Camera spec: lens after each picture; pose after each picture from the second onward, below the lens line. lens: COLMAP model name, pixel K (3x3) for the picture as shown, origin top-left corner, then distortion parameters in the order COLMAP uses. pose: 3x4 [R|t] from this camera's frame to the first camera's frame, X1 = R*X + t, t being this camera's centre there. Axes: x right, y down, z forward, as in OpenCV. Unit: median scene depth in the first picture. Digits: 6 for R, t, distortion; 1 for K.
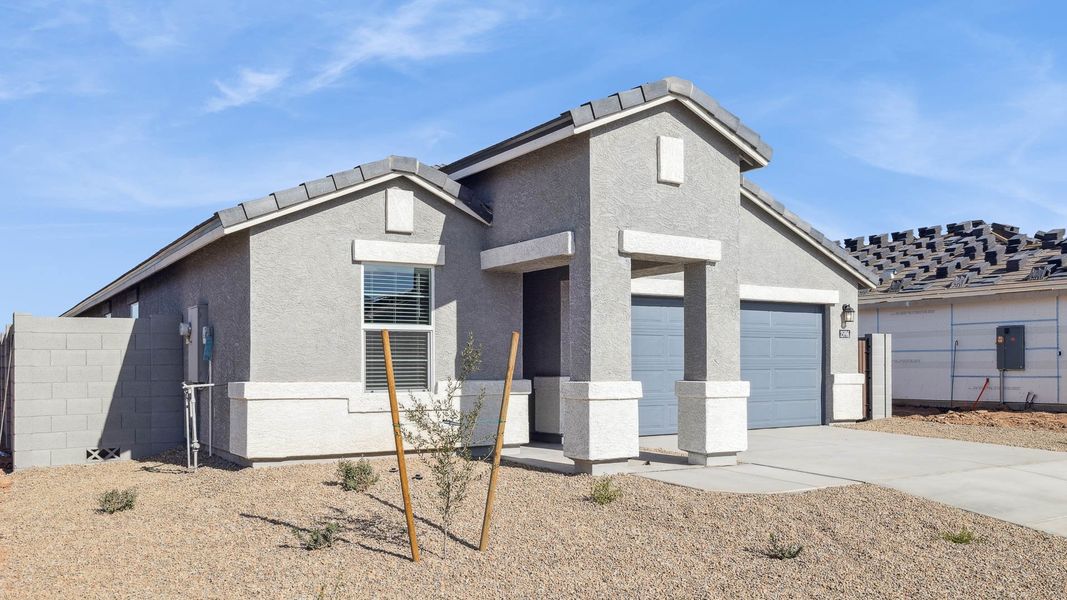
lens RADIAL K [[852.6, 0, 527.4], [0, 852.6, 294.0], [0, 0, 1]] dist [-0.006259, 0.002498]
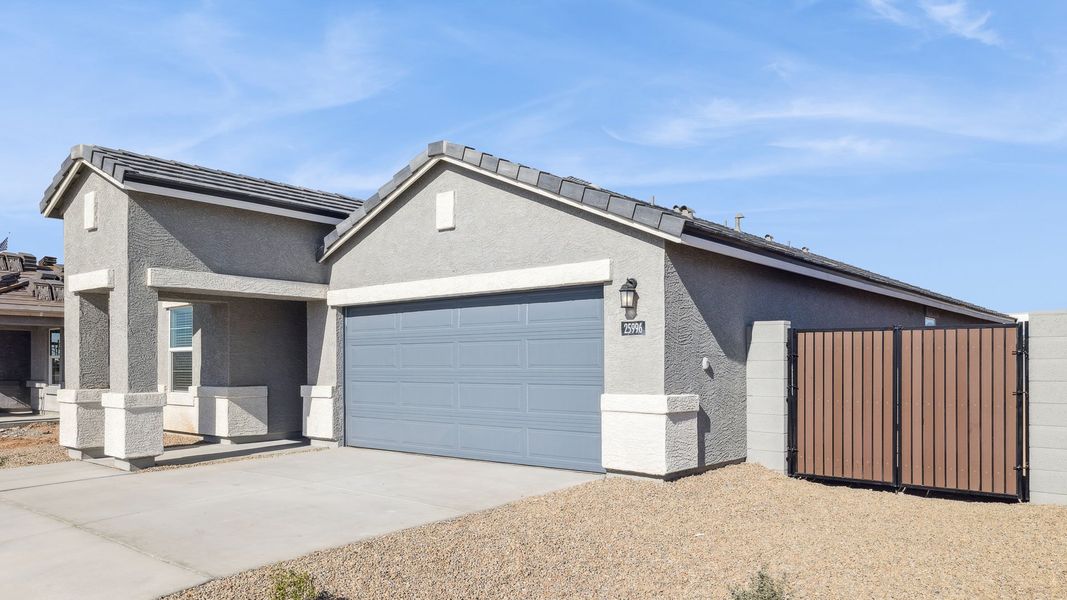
lens RADIAL K [[760.0, 0, 532.9], [0, 760.0, 305.1], [0, 0, 1]] dist [-0.012127, -0.000765]
pose [[0.321756, -0.080351, -0.943407, 1.306144], [0.076463, 0.995343, -0.058696, 0.086847], [0.943730, -0.053250, 0.326401, 1.158302]]
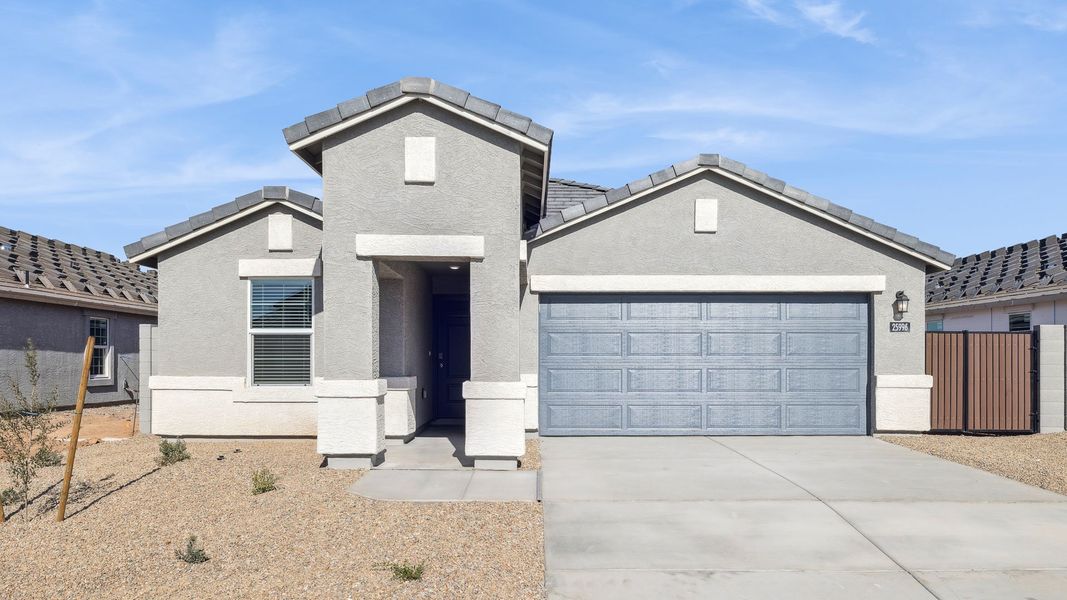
lens RADIAL K [[760.0, 0, 532.0], [0, 760.0, 302.6], [0, 0, 1]] dist [-0.012127, -0.000765]
pose [[0.852809, -0.037408, -0.520882, 0.689132], [0.040527, 0.999164, -0.005403, 0.019124], [0.520648, -0.016502, 0.853612, 0.284030]]
